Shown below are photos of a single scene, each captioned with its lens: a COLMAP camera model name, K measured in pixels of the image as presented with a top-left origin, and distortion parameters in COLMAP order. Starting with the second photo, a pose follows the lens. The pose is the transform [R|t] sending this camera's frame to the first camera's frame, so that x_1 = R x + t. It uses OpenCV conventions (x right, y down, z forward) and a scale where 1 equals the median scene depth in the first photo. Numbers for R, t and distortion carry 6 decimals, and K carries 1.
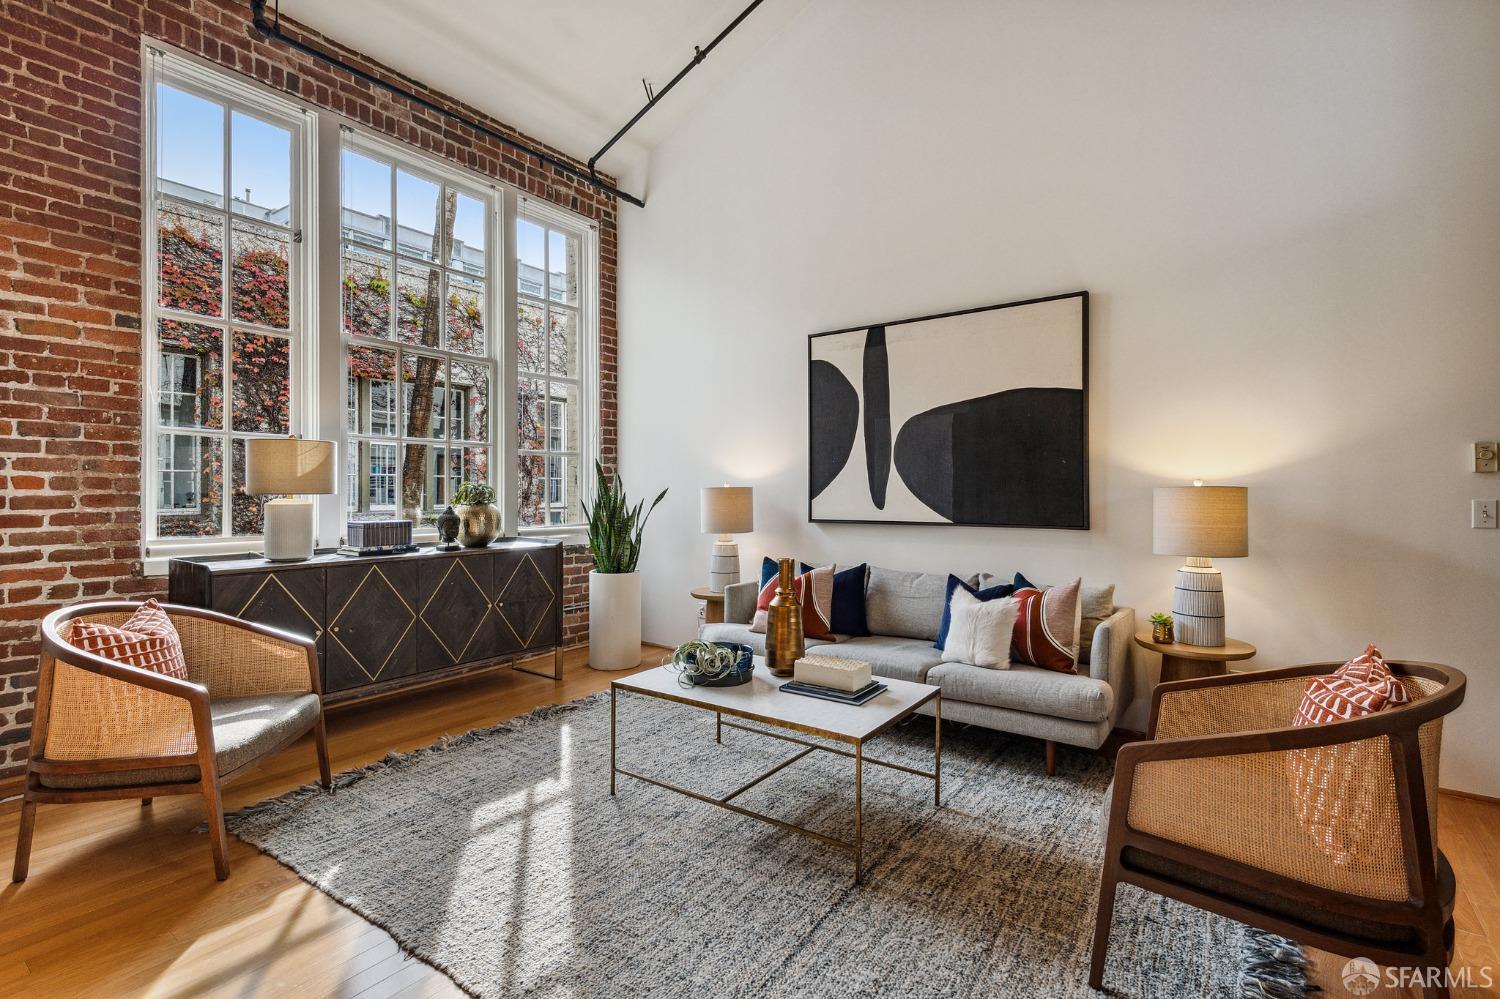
lens RADIAL K [[700.2, 0, 744.2], [0, 700.2, 492.1], [0, 0, 1]] dist [0.011359, -0.000562]
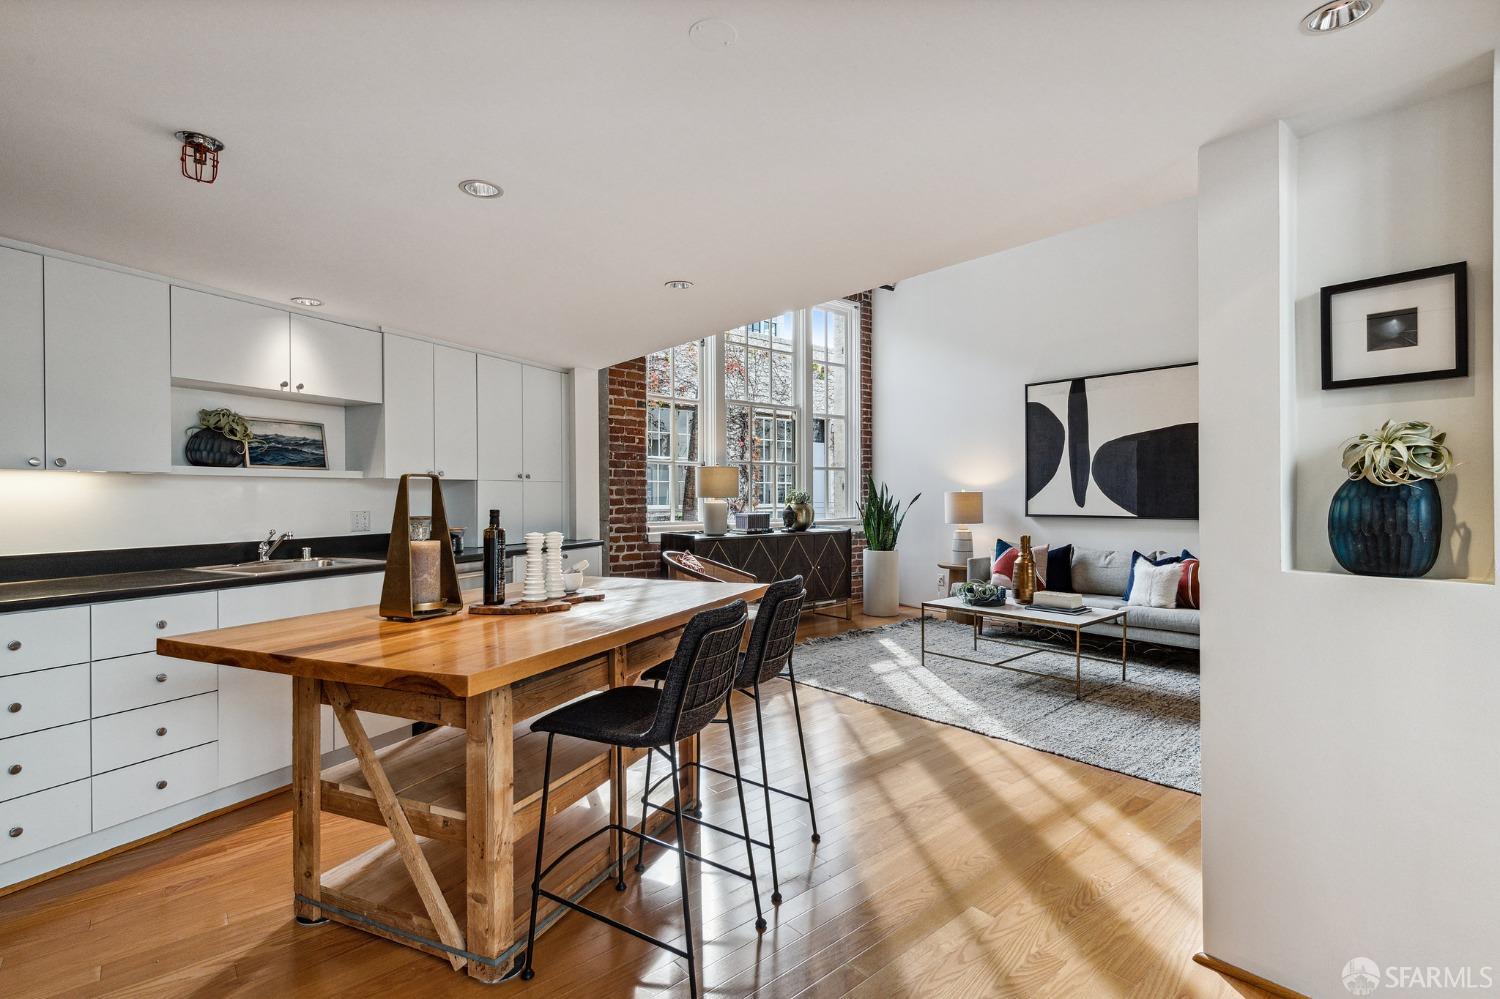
lens RADIAL K [[700.2, 0, 744.2], [0, 700.2, 492.1], [0, 0, 1]] dist [0.011359, -0.000562]
pose [[0.972559, -0.003397, -0.232633, -0.183490], [0.002957, 0.999993, -0.002237, -0.006440], [0.232639, 0.001487, 0.972562, -0.717077]]
